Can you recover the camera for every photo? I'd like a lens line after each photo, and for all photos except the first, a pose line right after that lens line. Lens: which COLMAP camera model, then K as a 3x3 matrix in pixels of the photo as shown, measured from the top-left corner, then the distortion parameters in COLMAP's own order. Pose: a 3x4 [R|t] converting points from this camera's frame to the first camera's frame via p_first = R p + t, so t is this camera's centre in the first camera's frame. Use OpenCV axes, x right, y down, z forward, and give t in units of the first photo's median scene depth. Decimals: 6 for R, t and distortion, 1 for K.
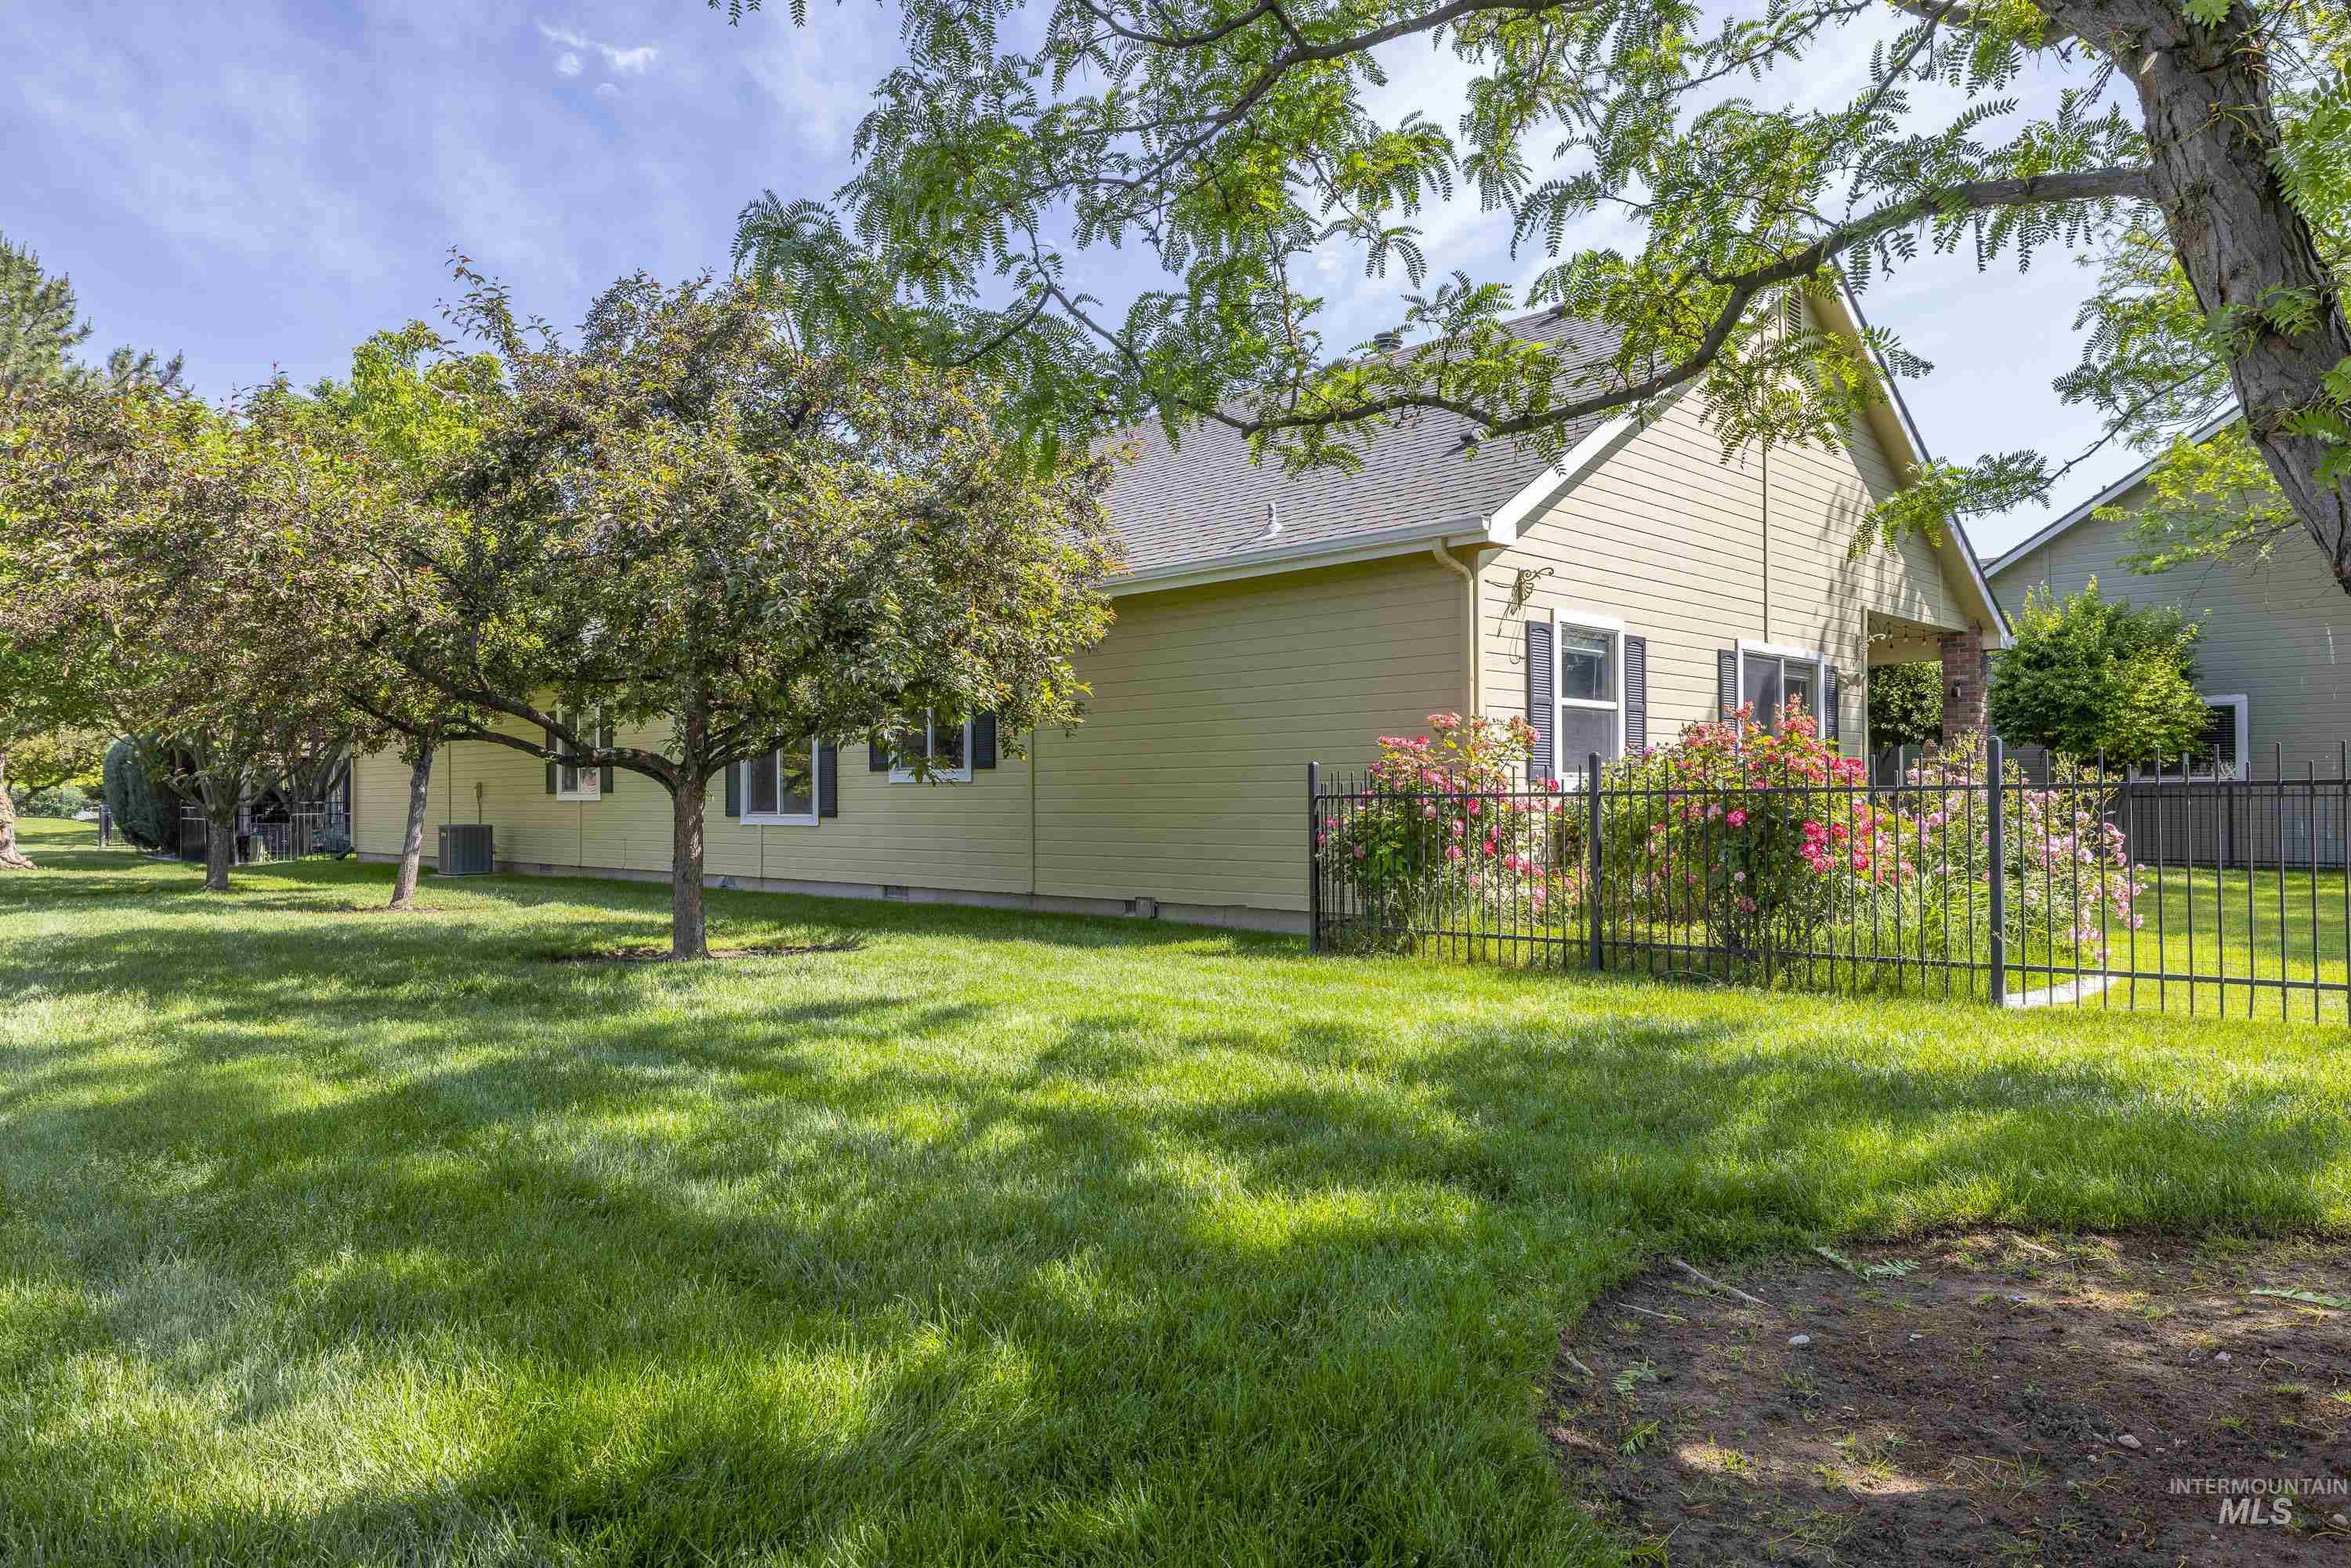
lens RADIAL K [[1463.3, 0, 1175.5], [0, 1463.3, 784.0], [0, 0, 1]] dist [0.001407, 0.000625]
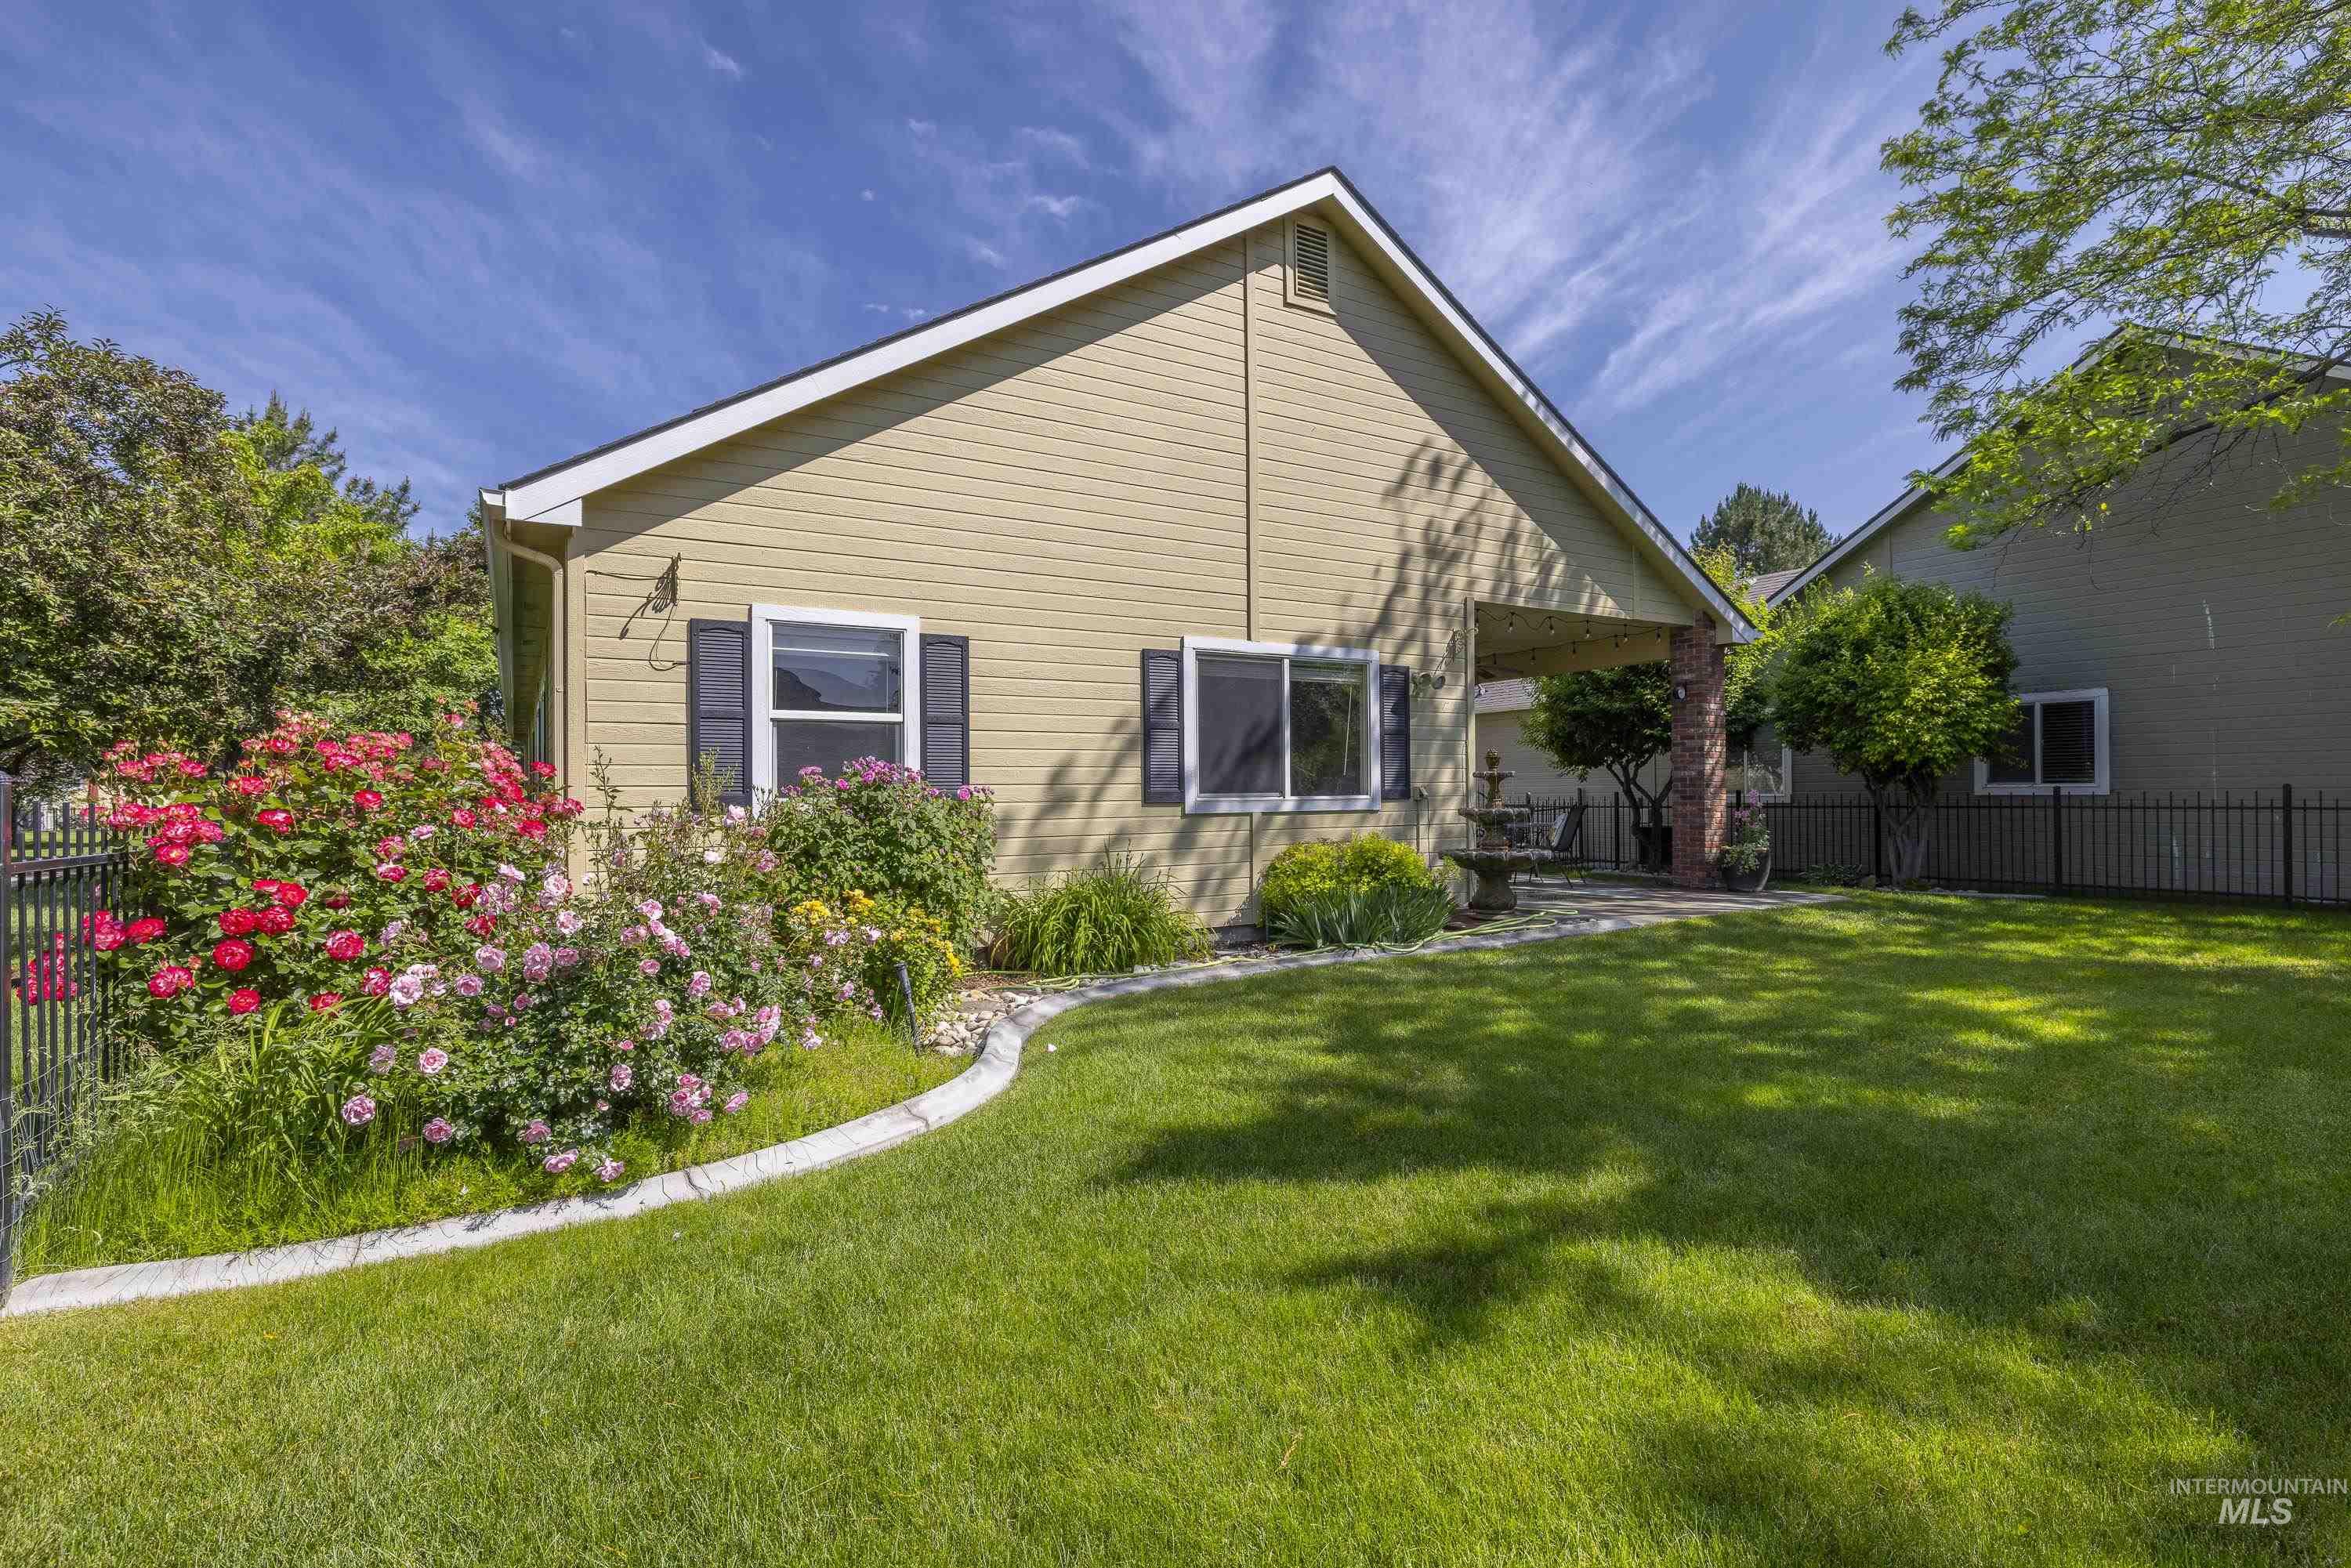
lens RADIAL K [[1107.4, 0, 1175.5], [0, 1107.4, 784.0], [0, 0, 1]] dist [-0.003435, -0.000083]
pose [[0.969960, -0.003258, -0.243244, 0.603004], [0.004111, 0.999987, 0.002997, -0.015423], [0.243232, -0.003907, 0.969960, 0.406533]]
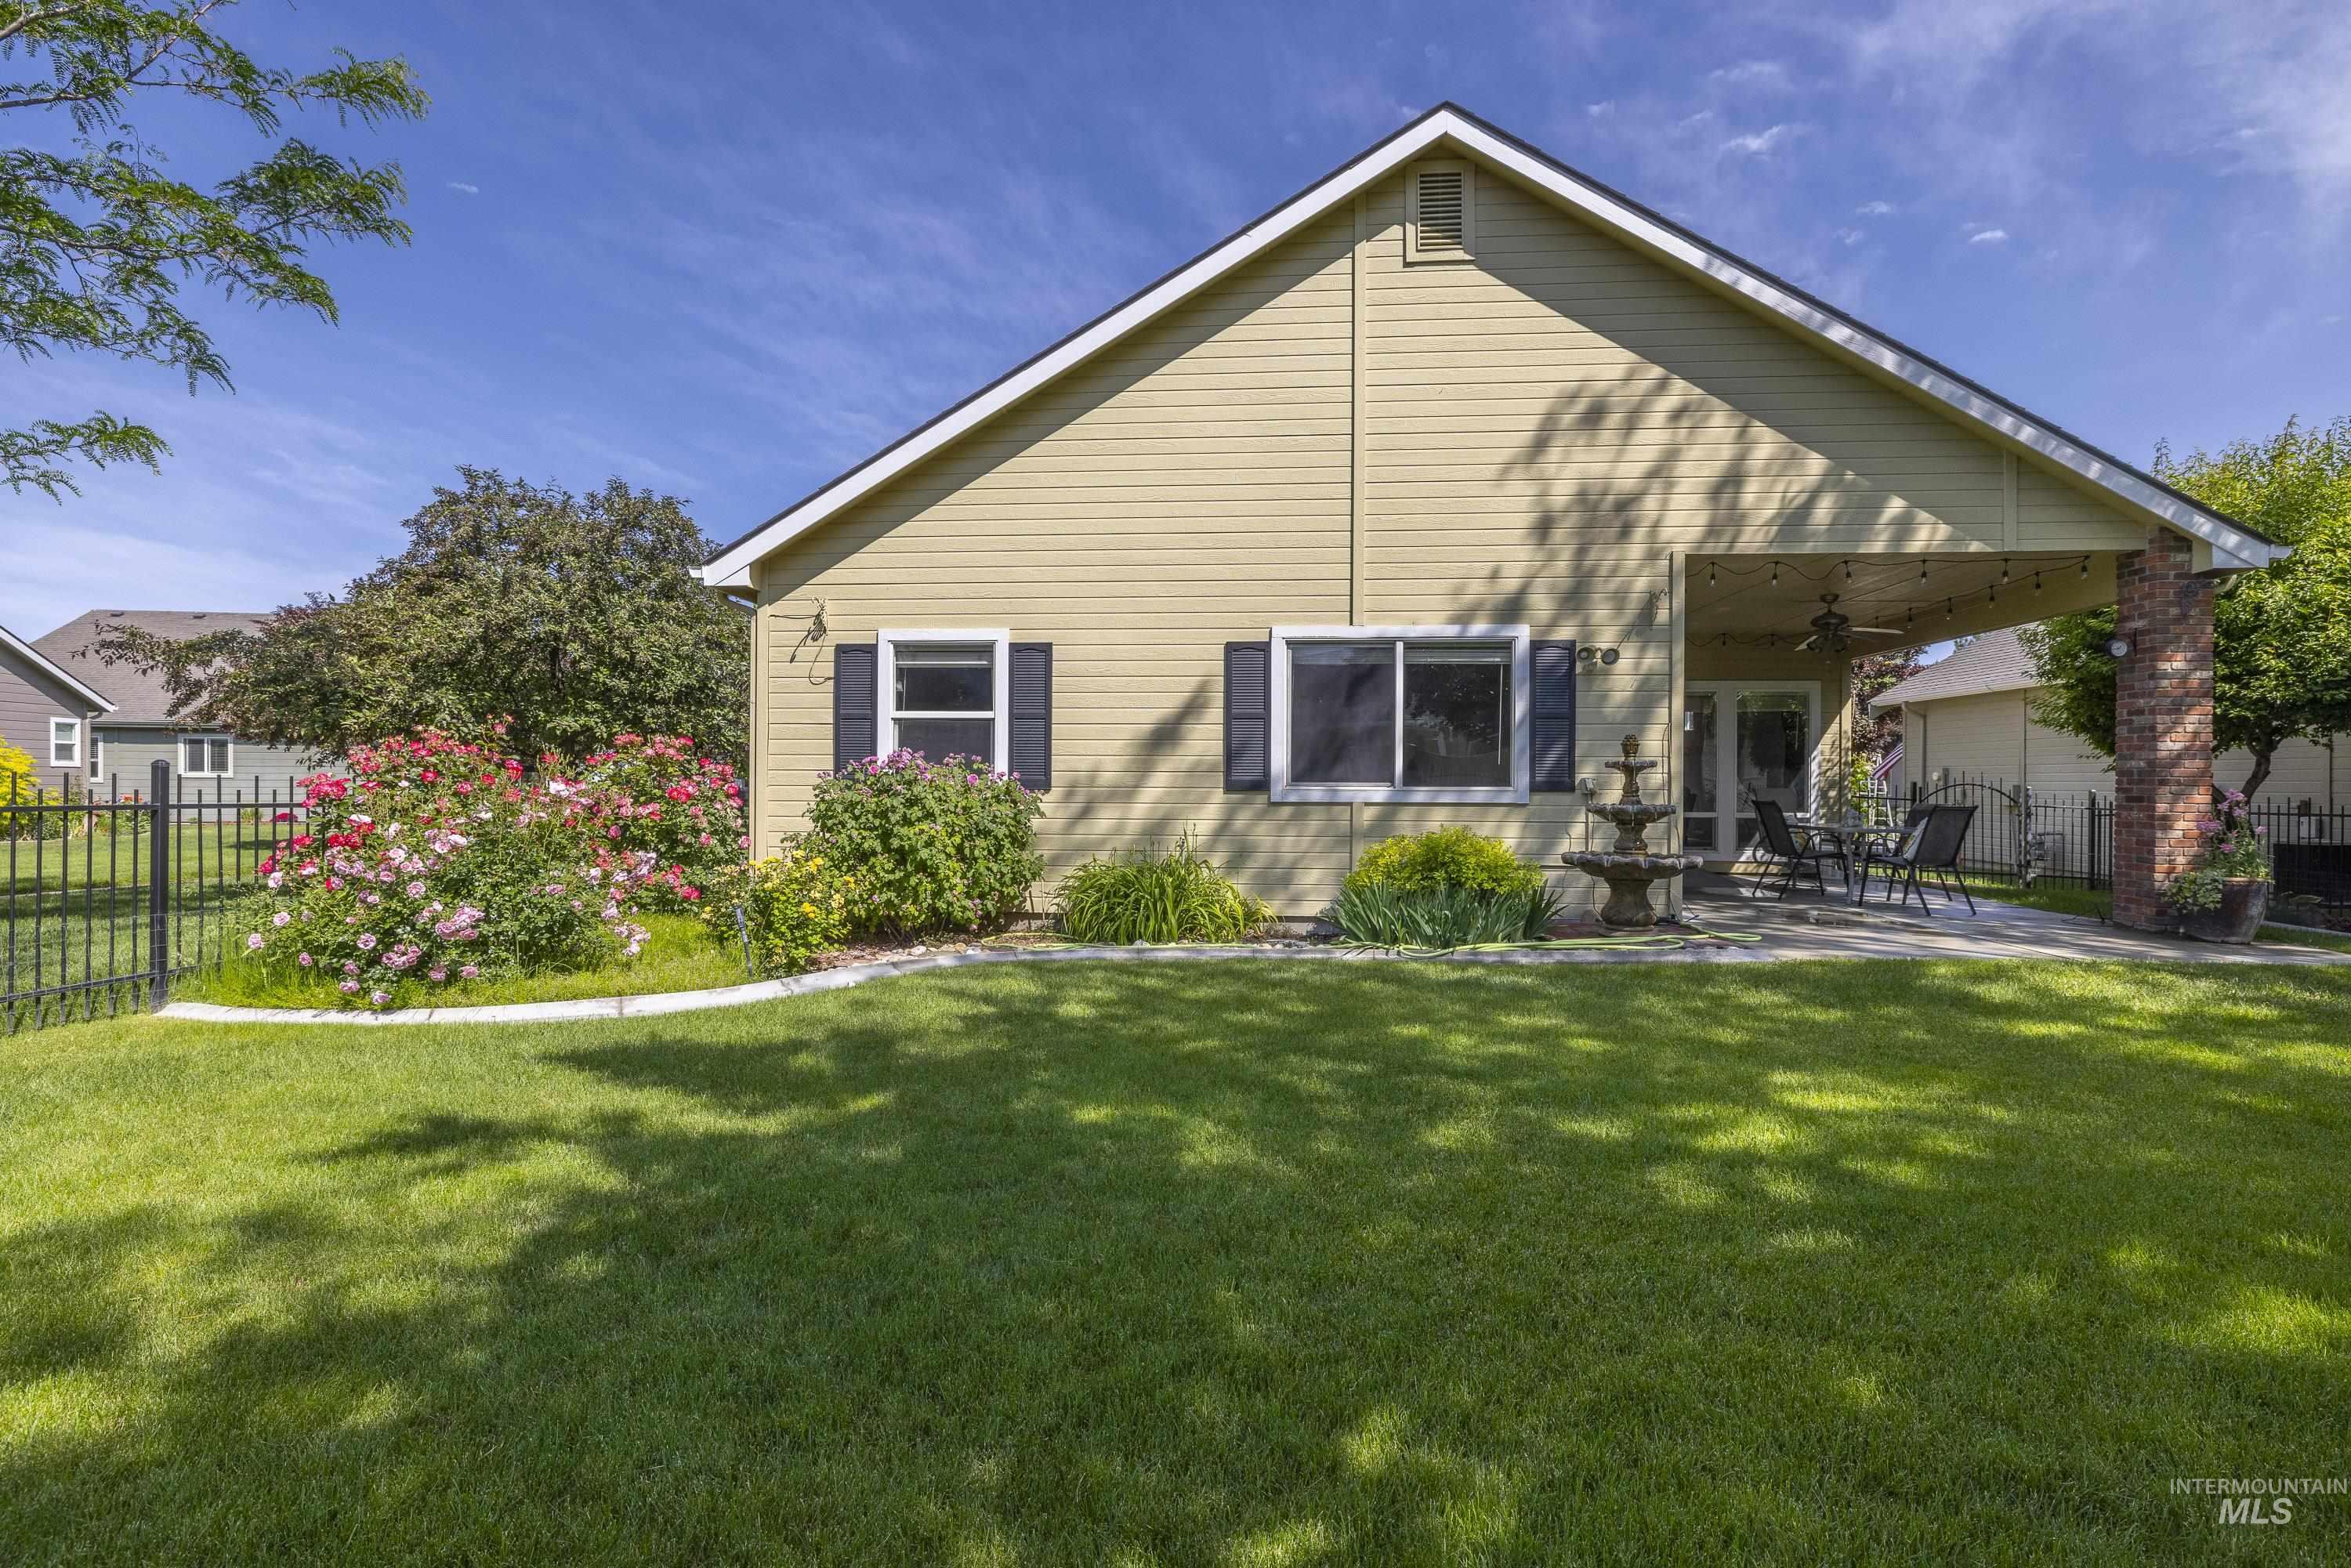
lens RADIAL K [[1089.1, 0, 1209.5], [0, 1089.1, 789.3], [0, 0, 1]] dist [-0.004538, -0.000708]
pose [[0.643066, 0.010343, -0.765741, 0.962493], [-0.003971, 0.999940, 0.010171, -0.009320], [0.765801, -0.003500, 0.643069, 0.617502]]
